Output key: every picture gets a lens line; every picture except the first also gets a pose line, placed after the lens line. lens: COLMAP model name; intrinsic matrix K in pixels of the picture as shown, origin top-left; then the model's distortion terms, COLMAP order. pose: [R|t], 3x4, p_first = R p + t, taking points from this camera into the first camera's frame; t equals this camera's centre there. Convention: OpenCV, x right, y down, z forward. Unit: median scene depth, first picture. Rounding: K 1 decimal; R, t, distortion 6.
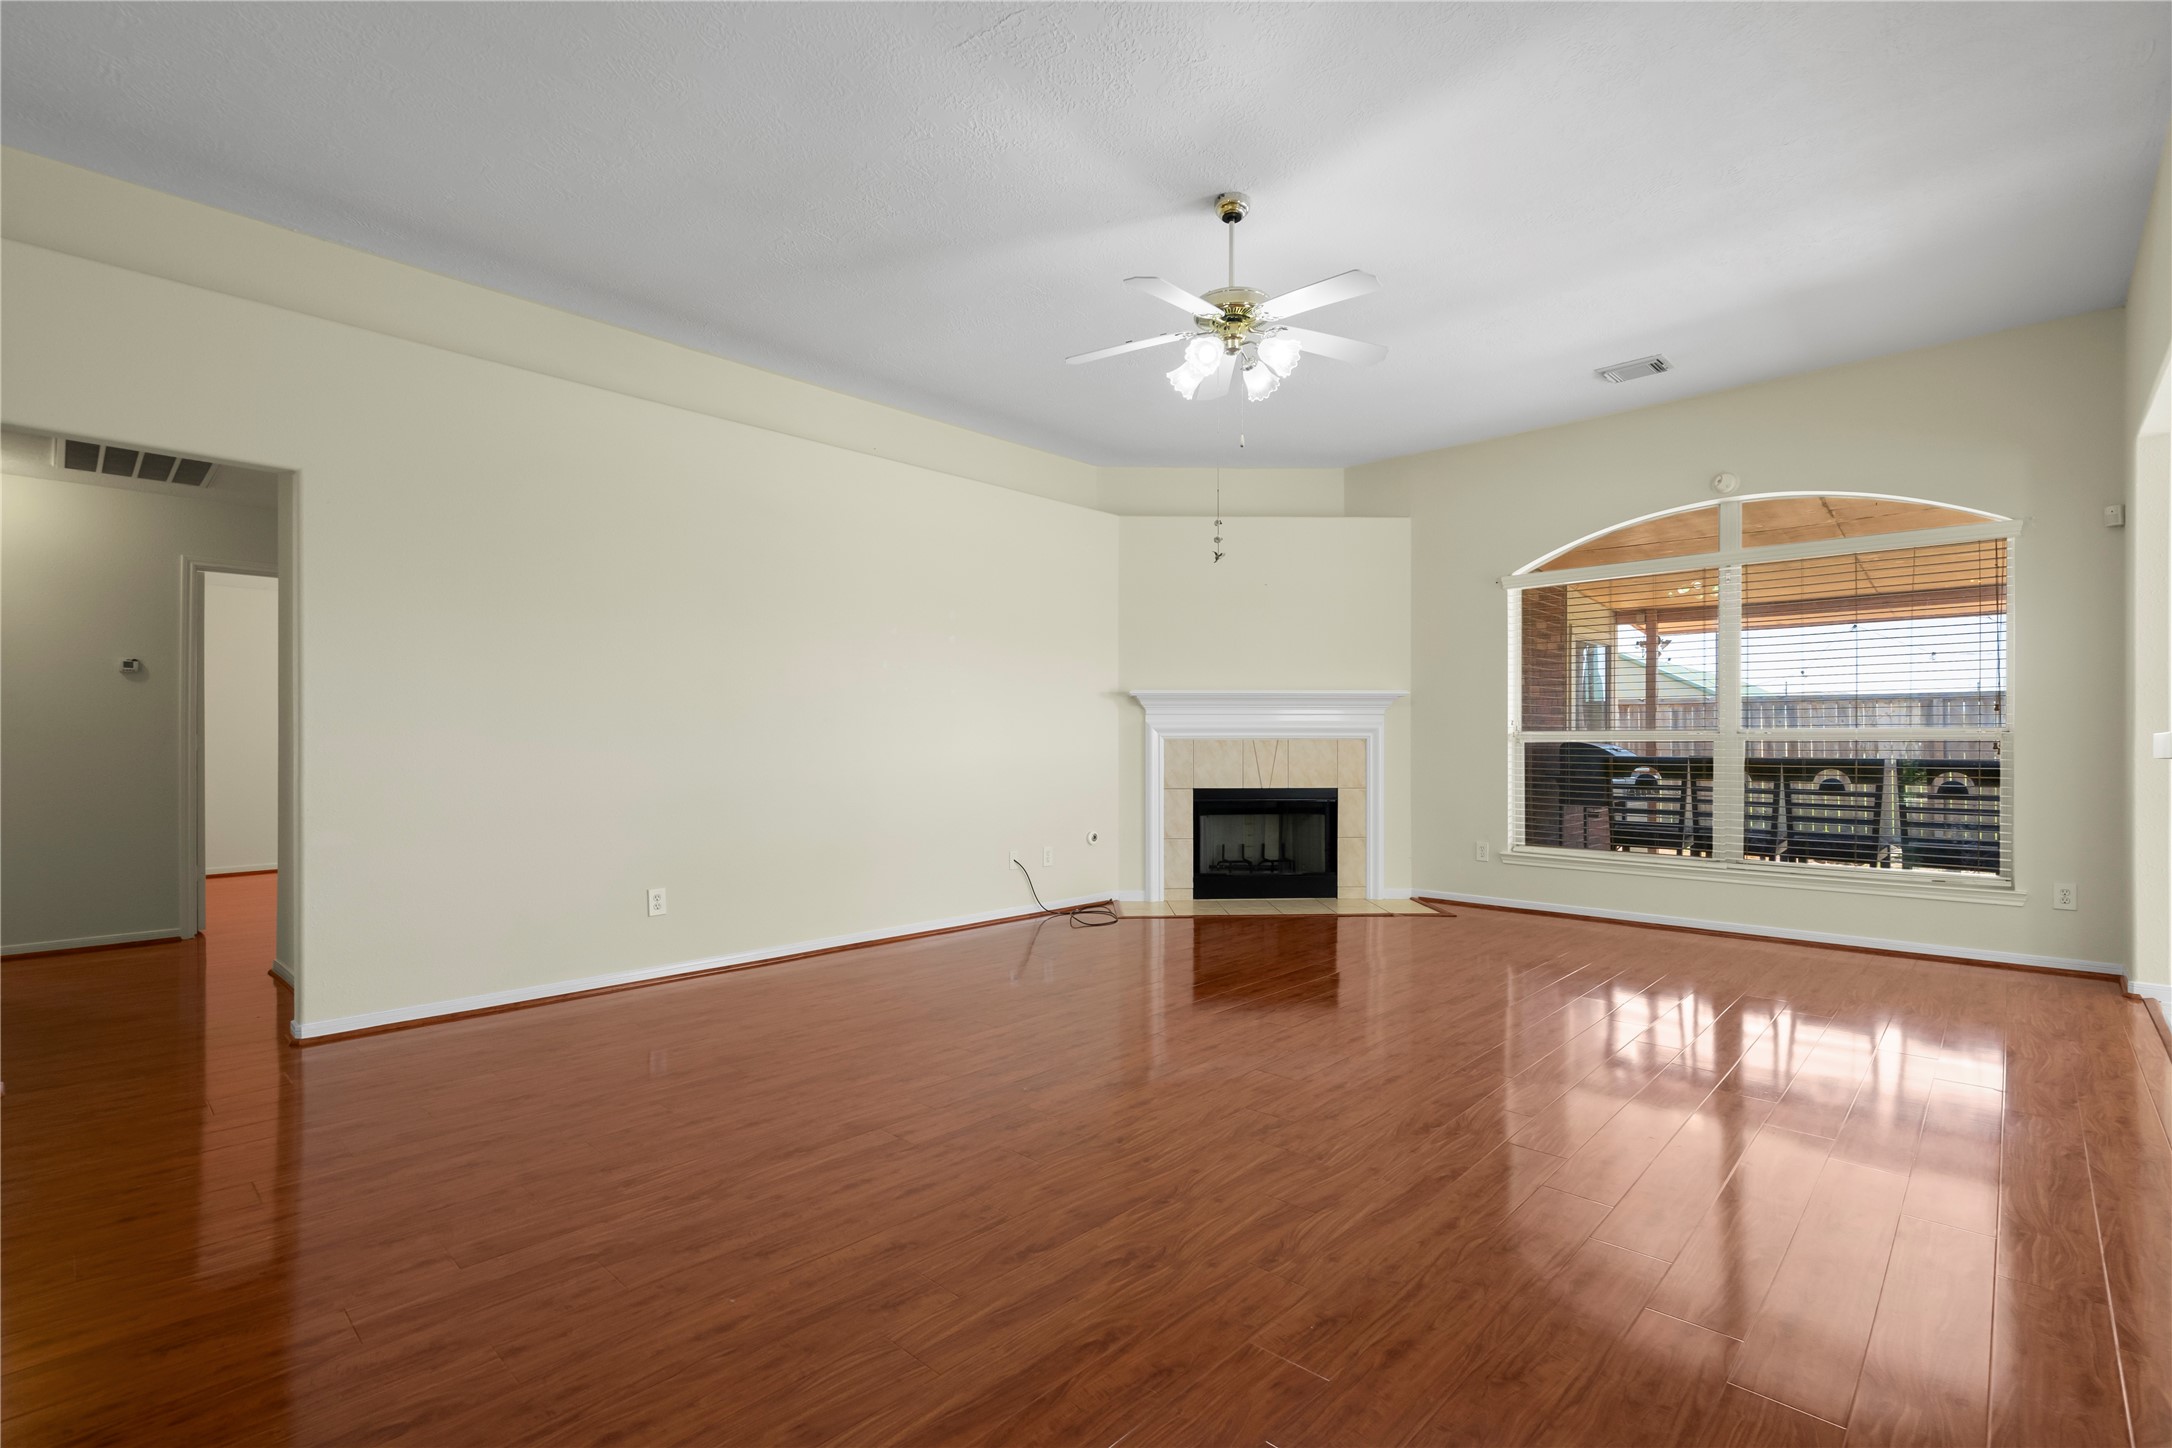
lens RADIAL K [[988.0, 0, 1103.1], [0, 988.0, 736.4], [0, 0, 1]] dist [-0.007271, 0.003940]
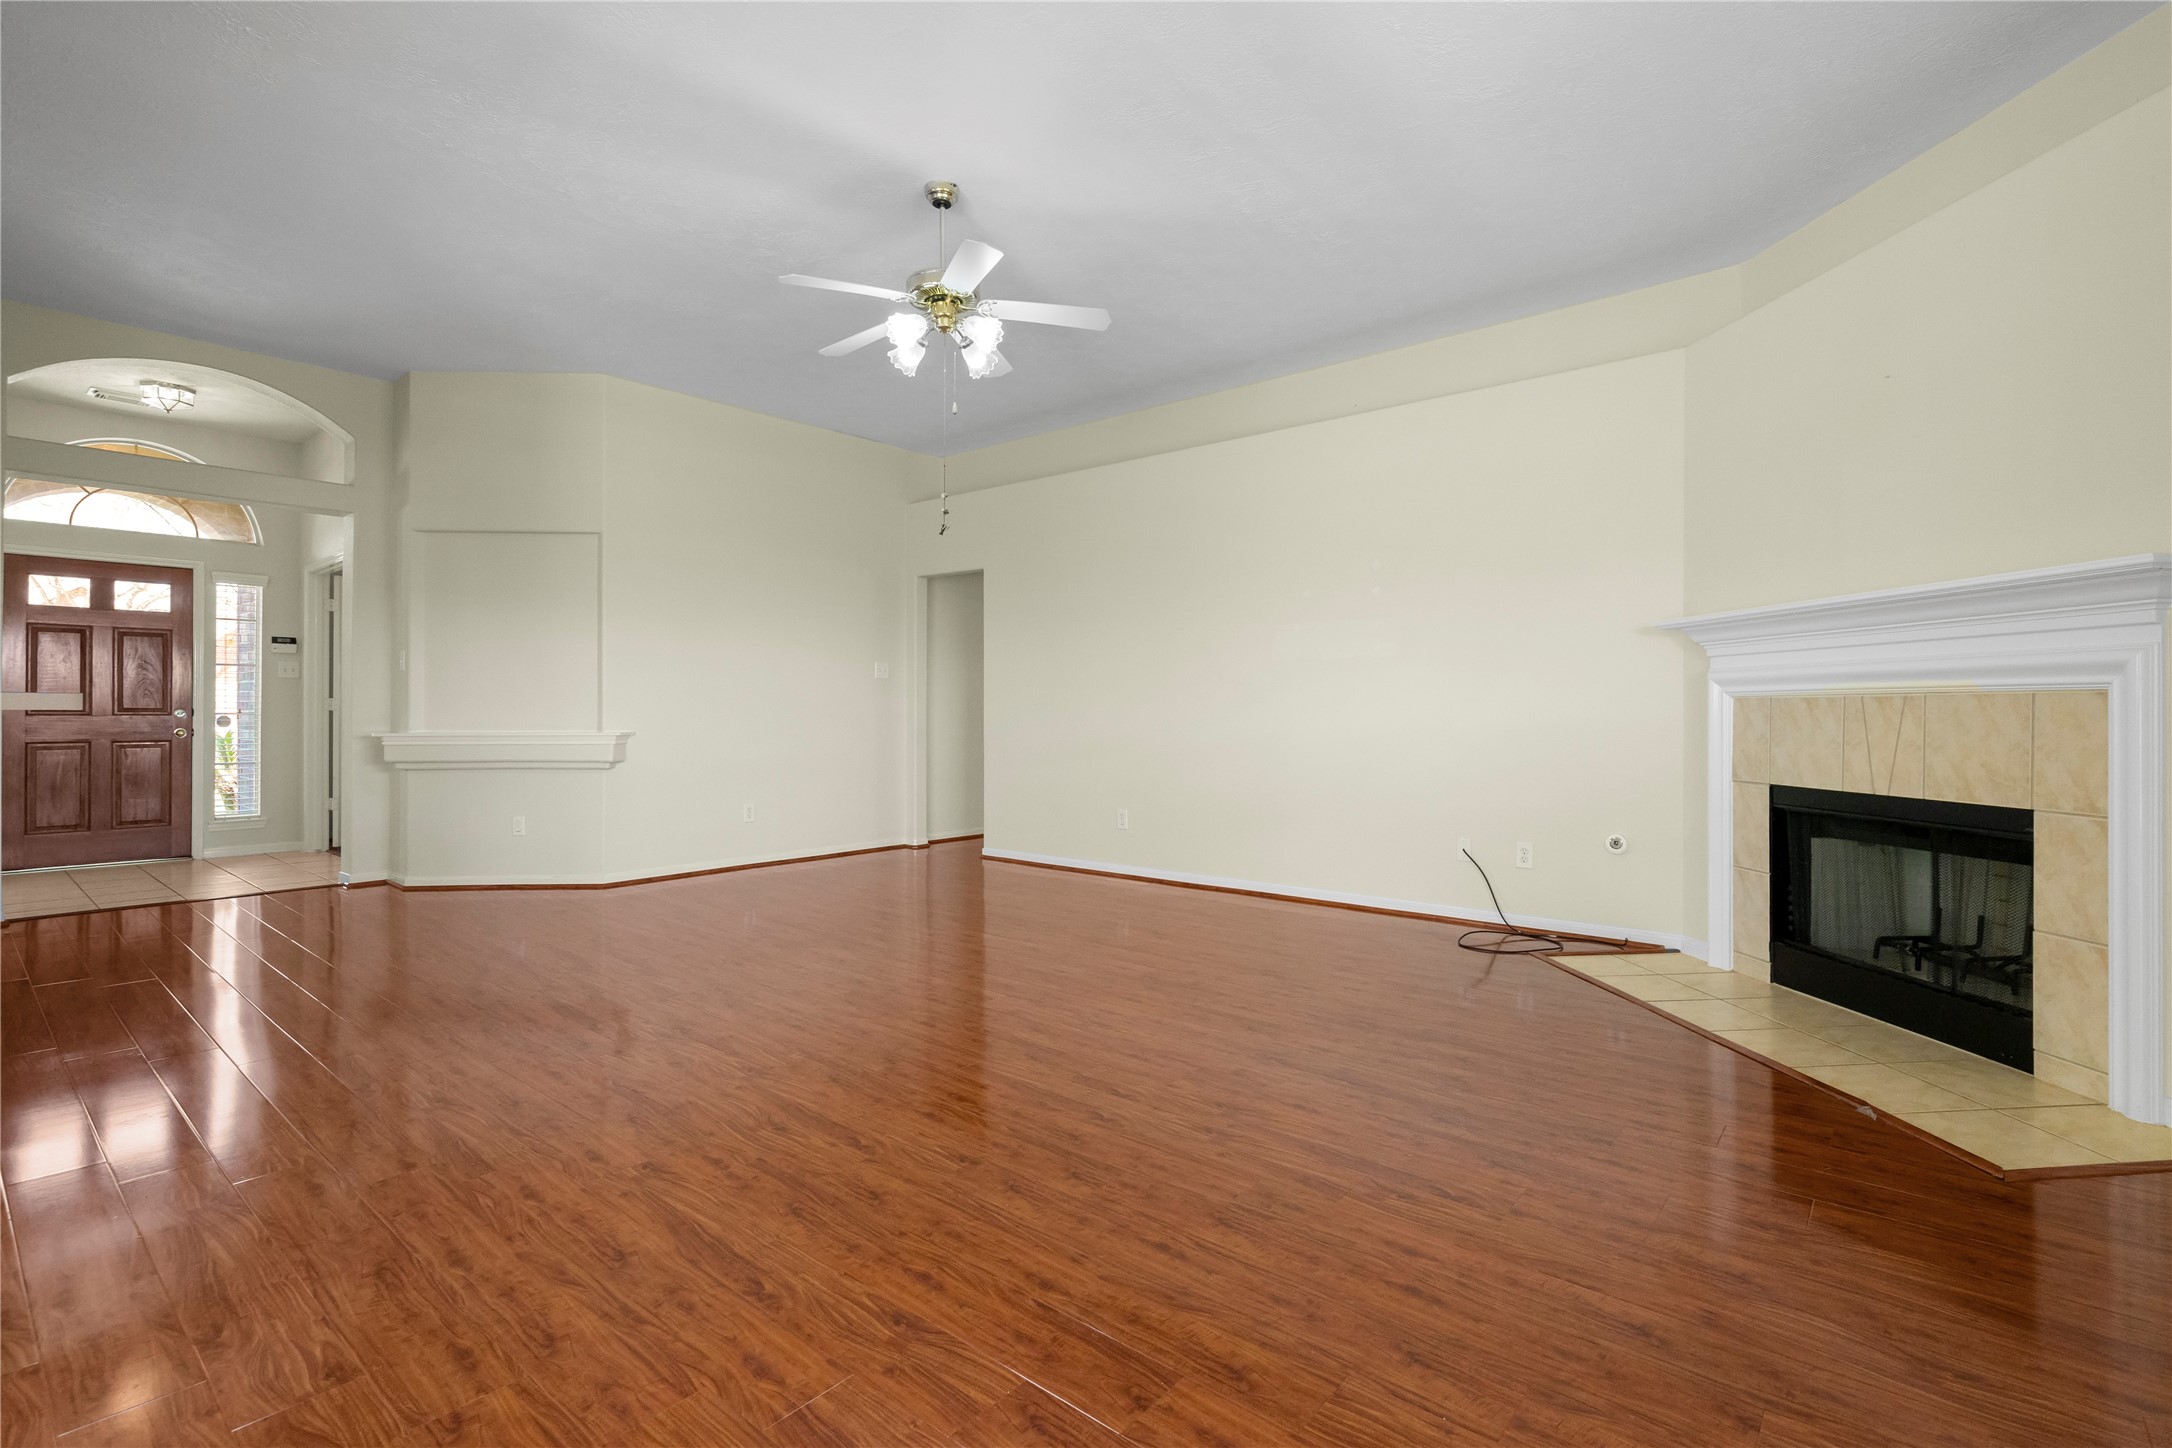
lens RADIAL K [[988.0, 0, 1090.4], [0, 988.0, 708.3], [0, 0, 1]] dist [-0.007271, 0.003940]
pose [[0.059099, -0.003165, -0.998247, 0.691342], [0.002258, 0.999993, -0.003037, 0.011126], [0.998250, -0.002075, 0.059106, 0.639245]]
